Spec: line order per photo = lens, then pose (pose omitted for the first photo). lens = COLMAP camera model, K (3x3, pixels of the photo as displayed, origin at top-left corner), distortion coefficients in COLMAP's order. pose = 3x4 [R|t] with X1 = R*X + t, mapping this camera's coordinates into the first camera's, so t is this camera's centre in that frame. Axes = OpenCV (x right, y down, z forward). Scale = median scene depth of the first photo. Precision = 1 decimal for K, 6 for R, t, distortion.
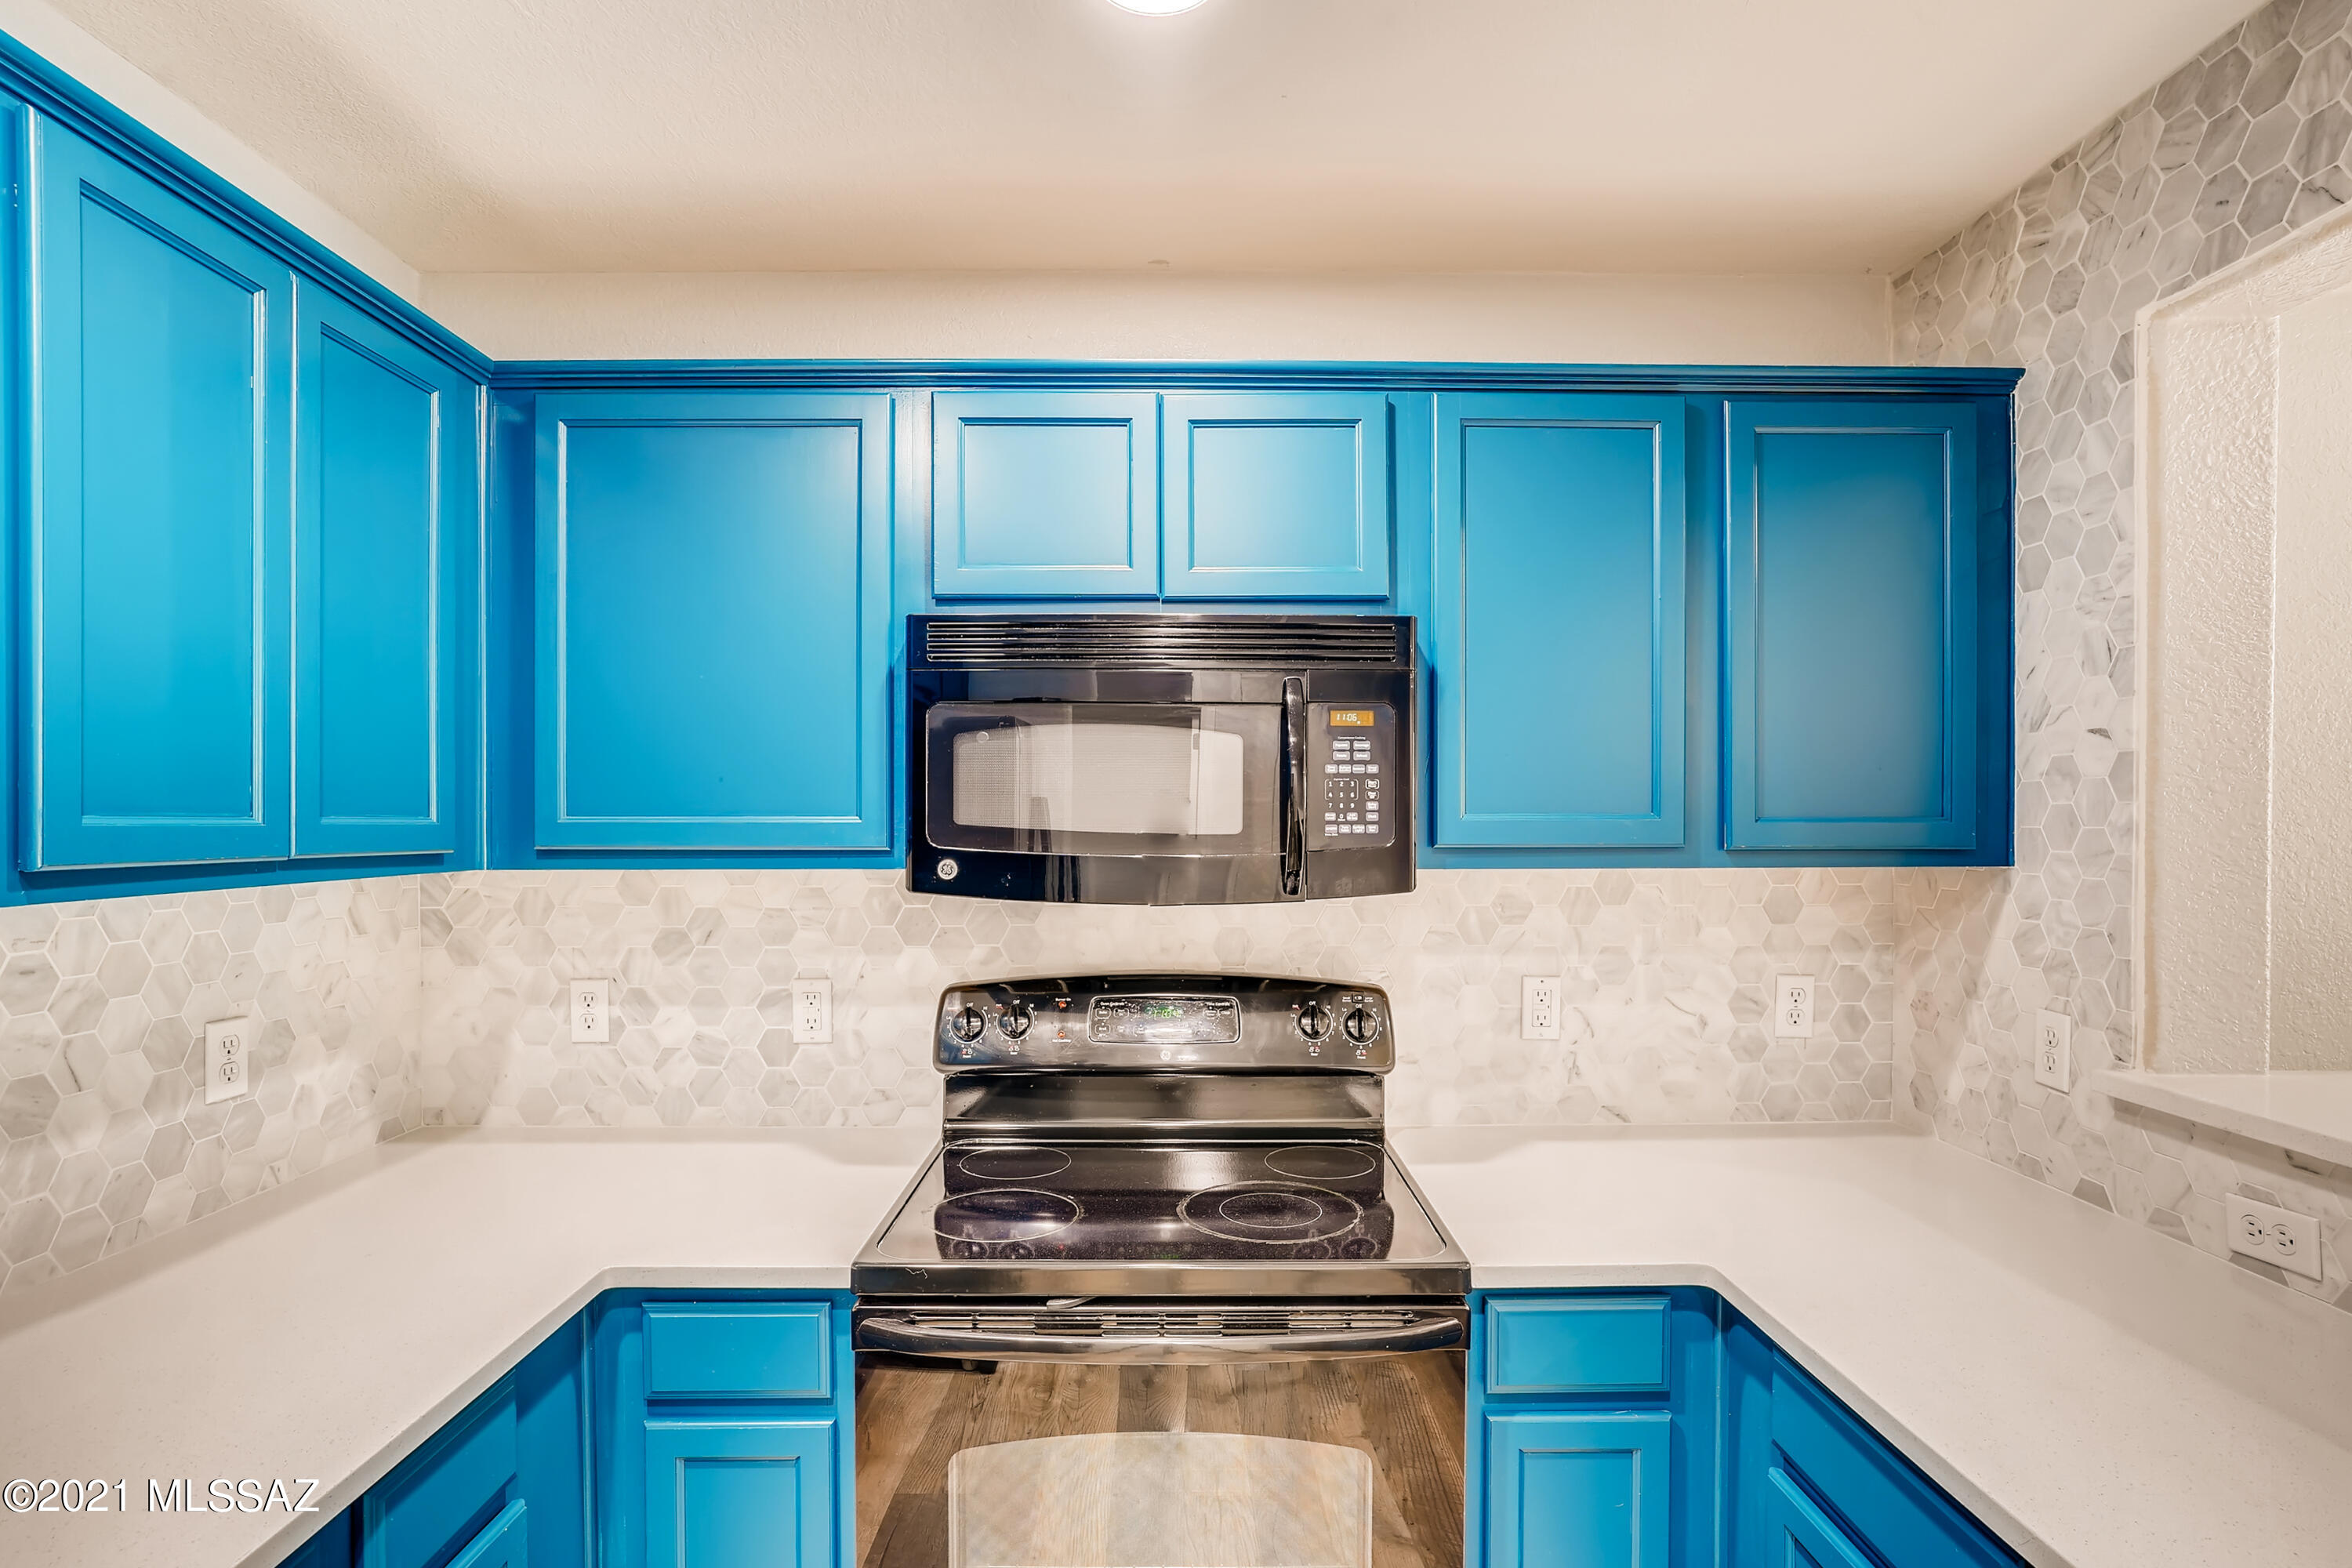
lens RADIAL K [[1160.7, 0, 1176.0], [0, 1160.7, 815.3], [0, 0, 1]] dist [-0.043404, 0.022232]
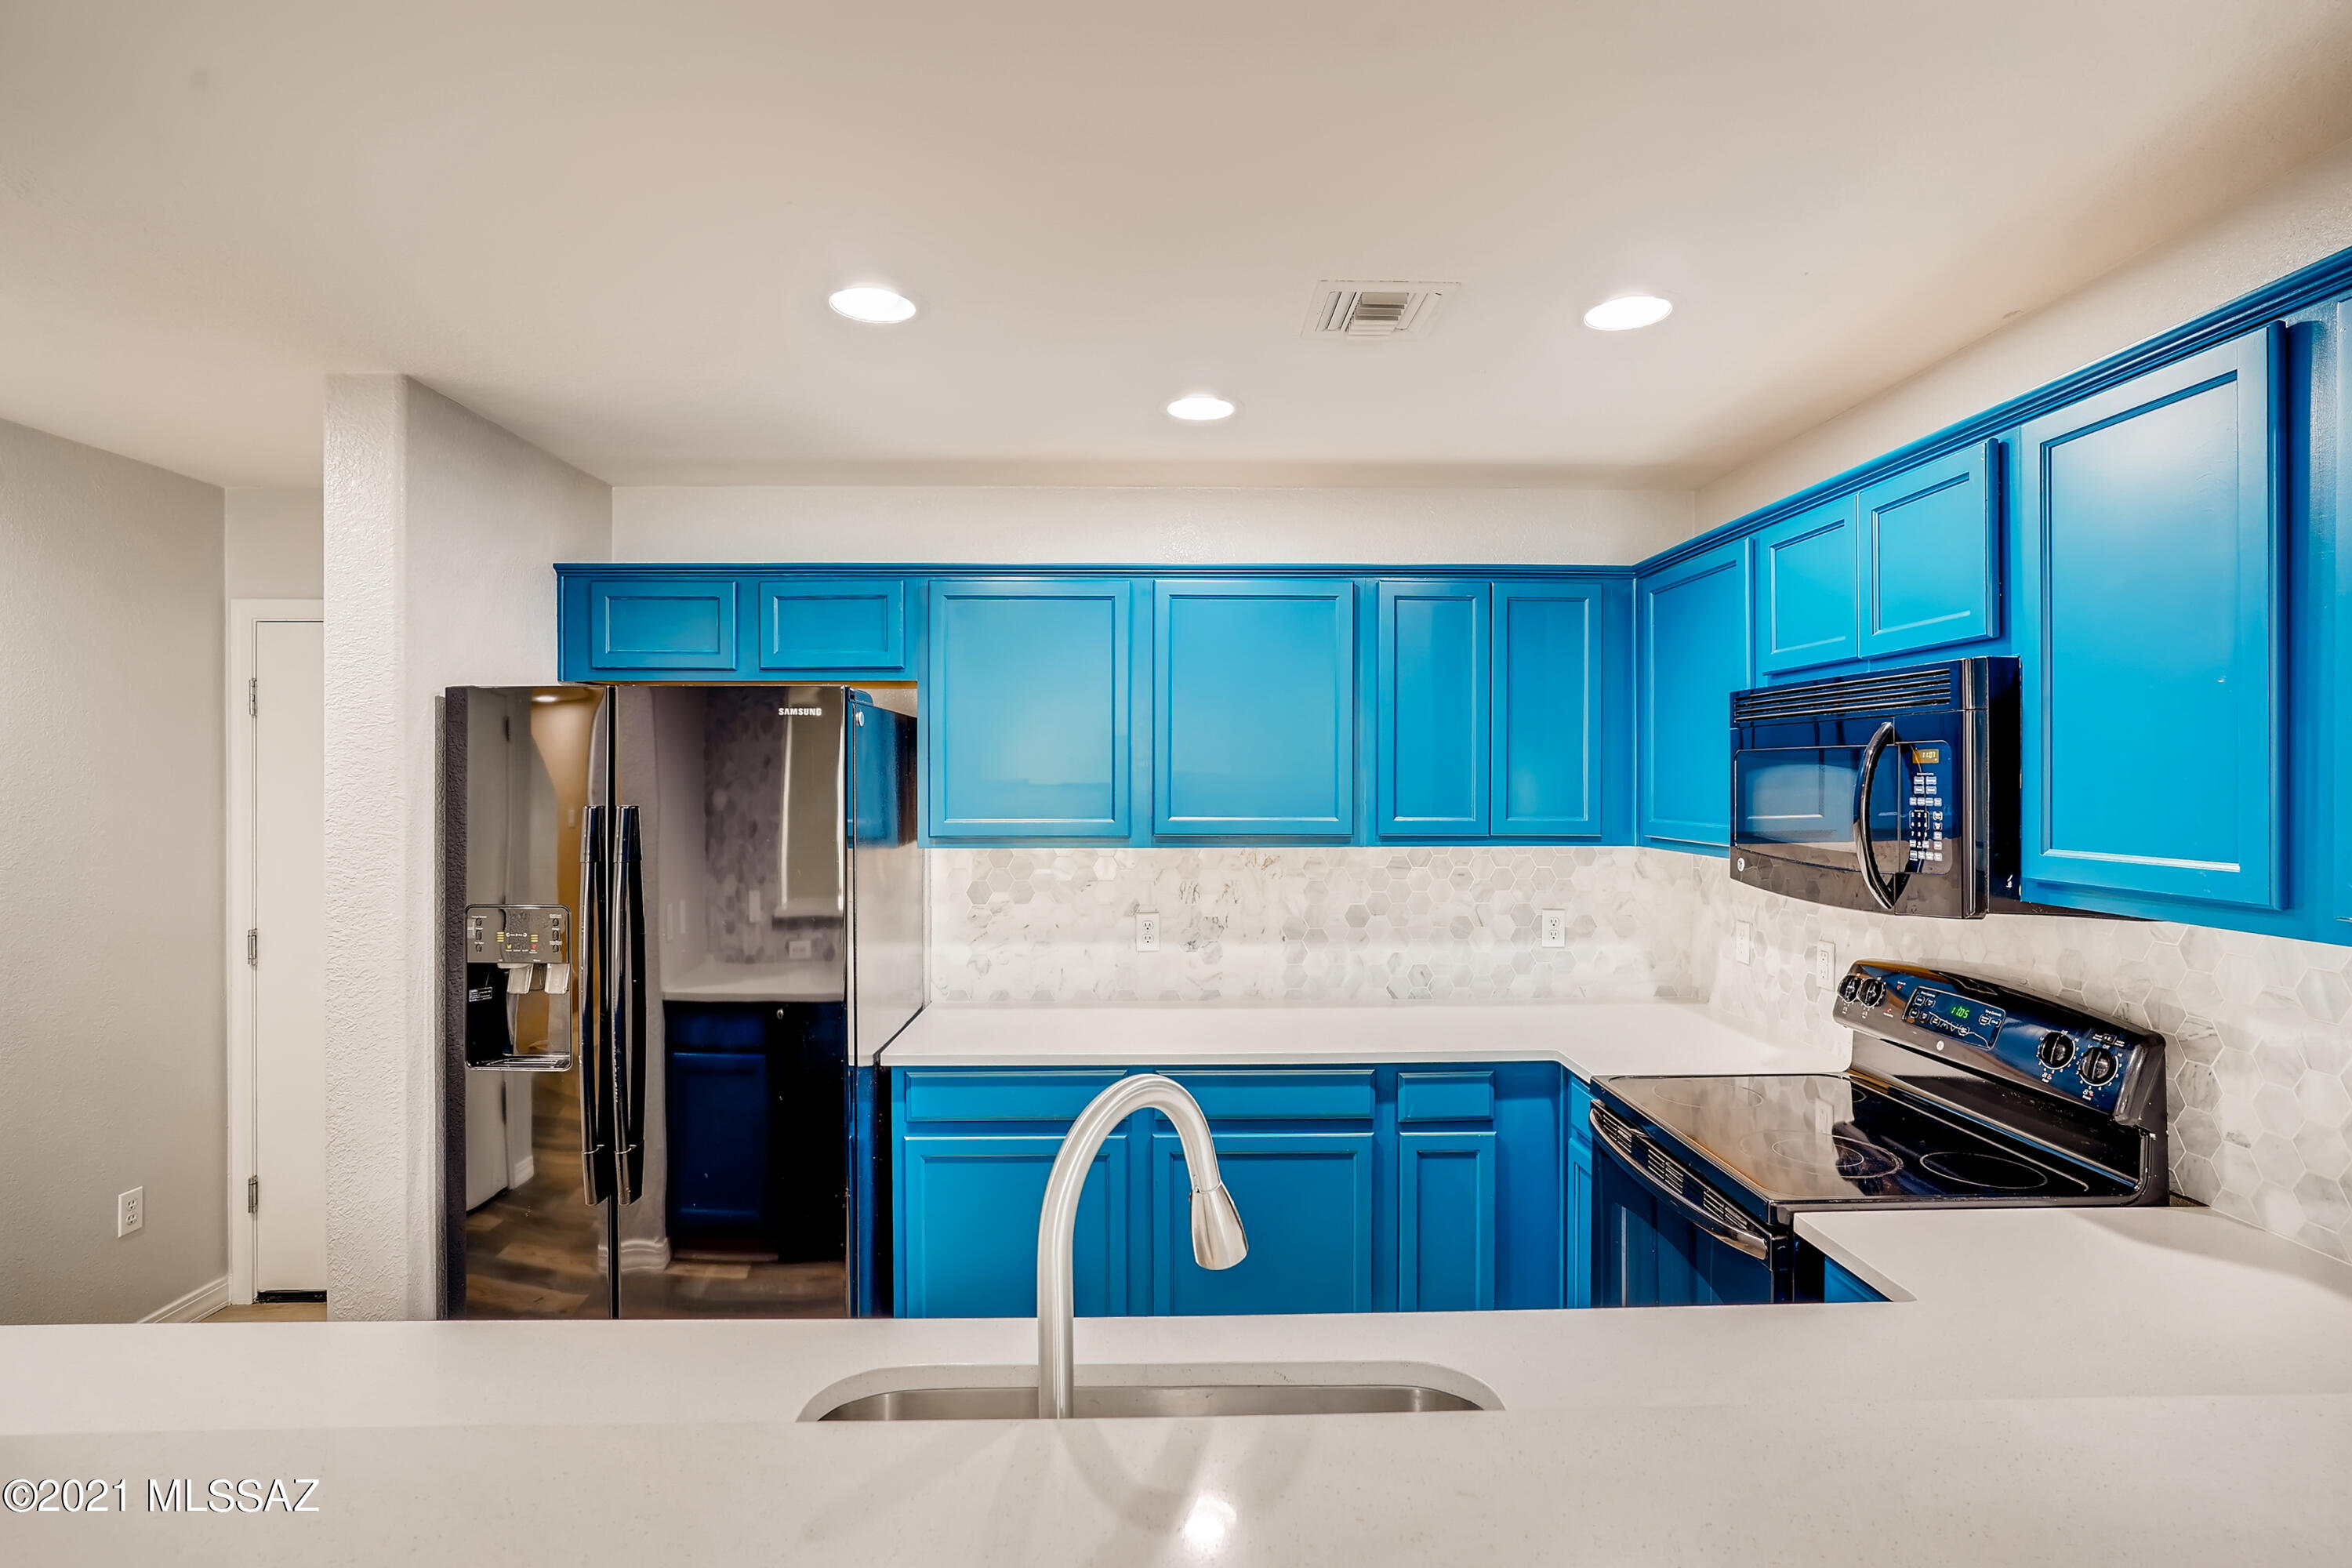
lens RADIAL K [[1170.8, 0, 1188.0], [0, 1170.8, 767.9], [0, 0, 1]] dist [-0.044175, 0.025281]
pose [[0.017849, -0.006245, -0.999821, 1.247439], [0.001819, 0.999979, -0.006214, -0.066927], [0.999839, -0.001708, 0.017860, 0.272210]]
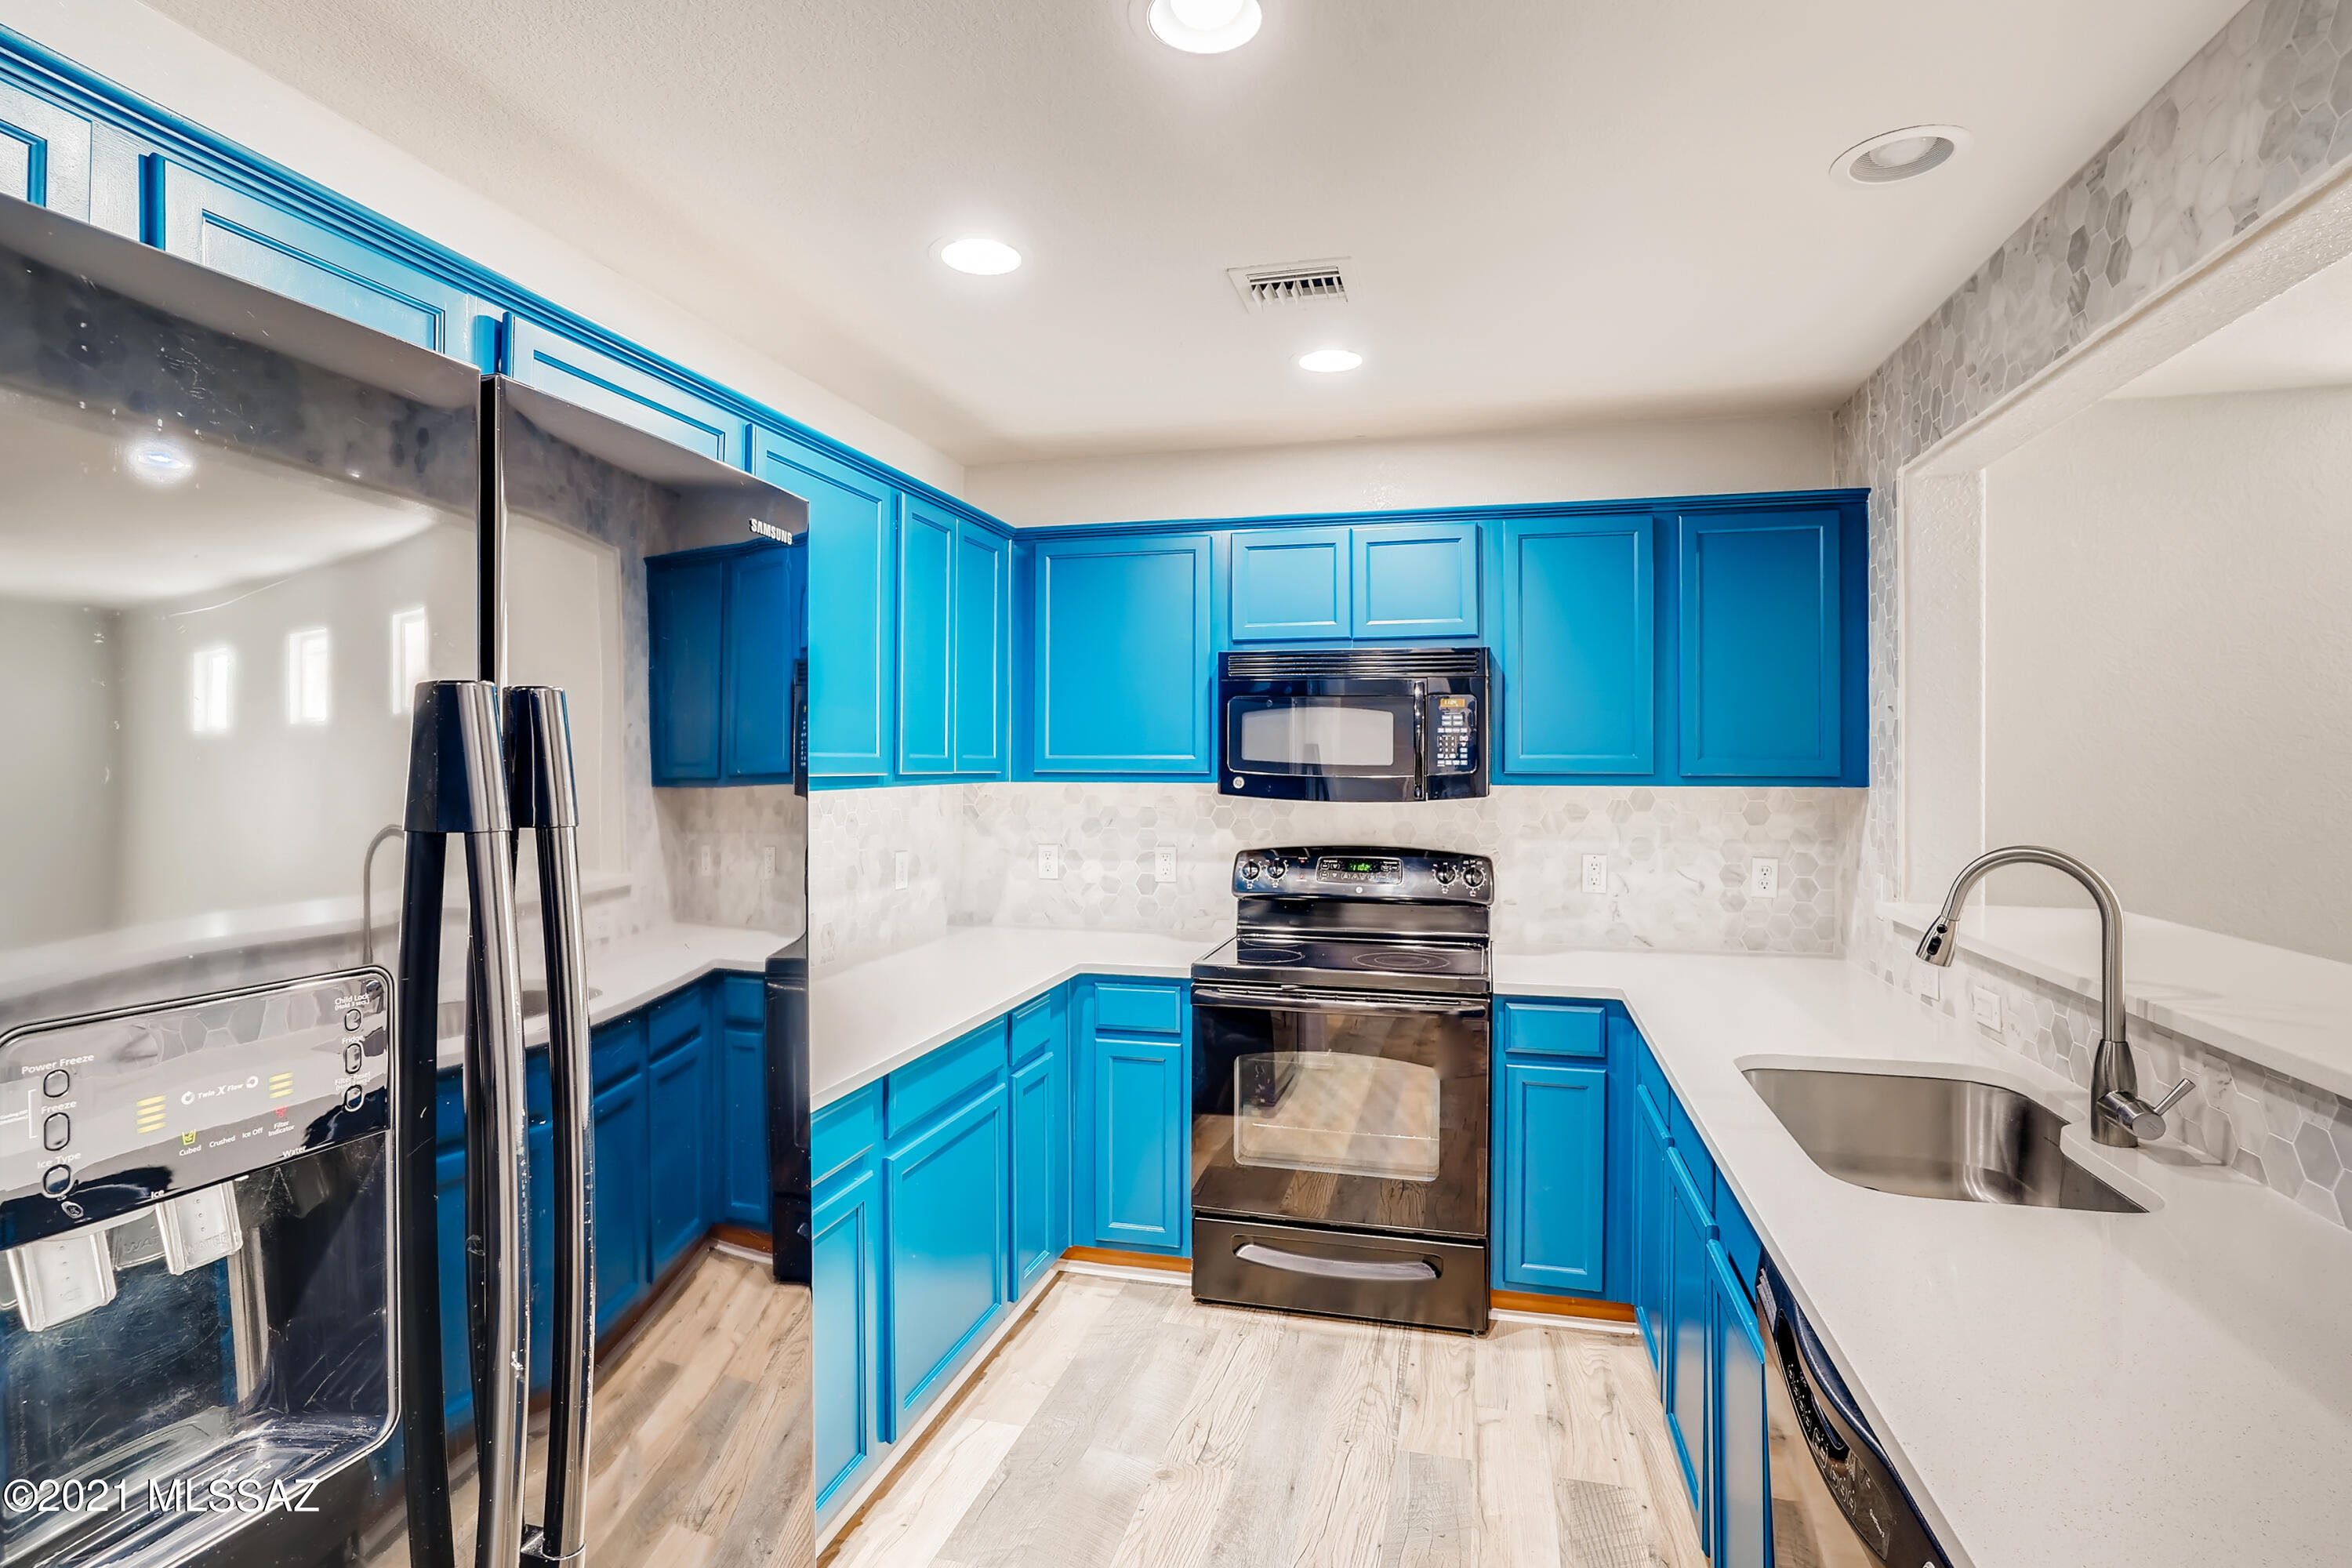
lens RADIAL K [[1170.8, 0, 1188.0], [0, 1170.8, 767.9], [0, 0, 1]] dist [-0.044175, 0.025281]
pose [[0.967700, 0.004490, -0.252065, 0.212849], [-0.003145, 0.999979, 0.005738, 0.010823], [0.252085, -0.004759, 0.967693, -0.908301]]
